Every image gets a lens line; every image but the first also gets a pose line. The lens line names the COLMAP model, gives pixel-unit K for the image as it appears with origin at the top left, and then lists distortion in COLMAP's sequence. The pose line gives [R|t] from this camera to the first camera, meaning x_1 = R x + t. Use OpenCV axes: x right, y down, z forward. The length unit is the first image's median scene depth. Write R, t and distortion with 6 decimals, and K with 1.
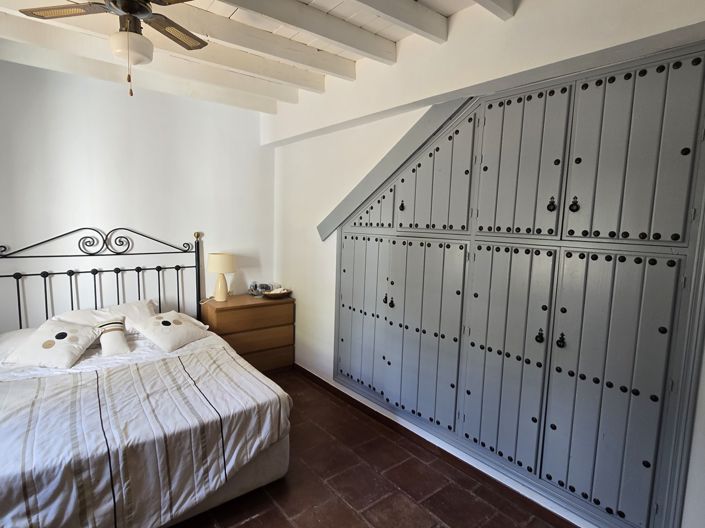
lens RADIAL K [[392.6, 0, 345.5], [0, 392.6, 265.7], [0, 0, 1]] dist [0.001692, -0.003366]
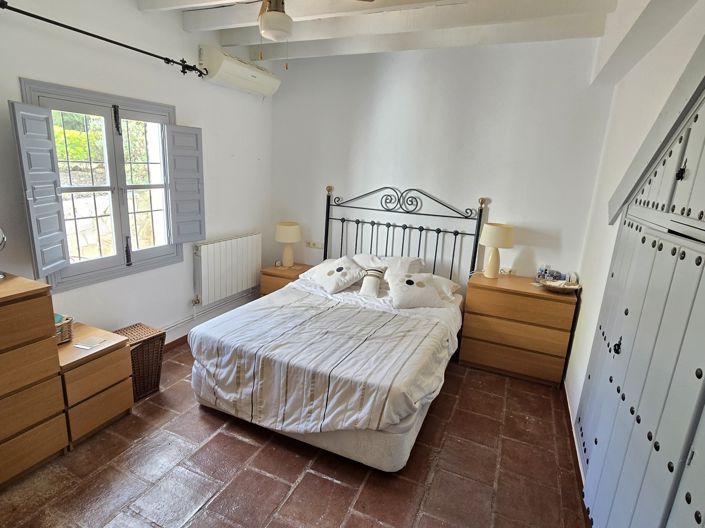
lens RADIAL K [[392.6, 0, 347.7], [0, 392.6, 264.7], [0, 0, 1]] dist [0.001692, -0.003366]
pose [[0.460681, 0.215402, -0.861031, 0.418230], [-0.139173, 0.975635, 0.169609, -0.062857], [0.876586, 0.041697, 0.479435, 0.407007]]
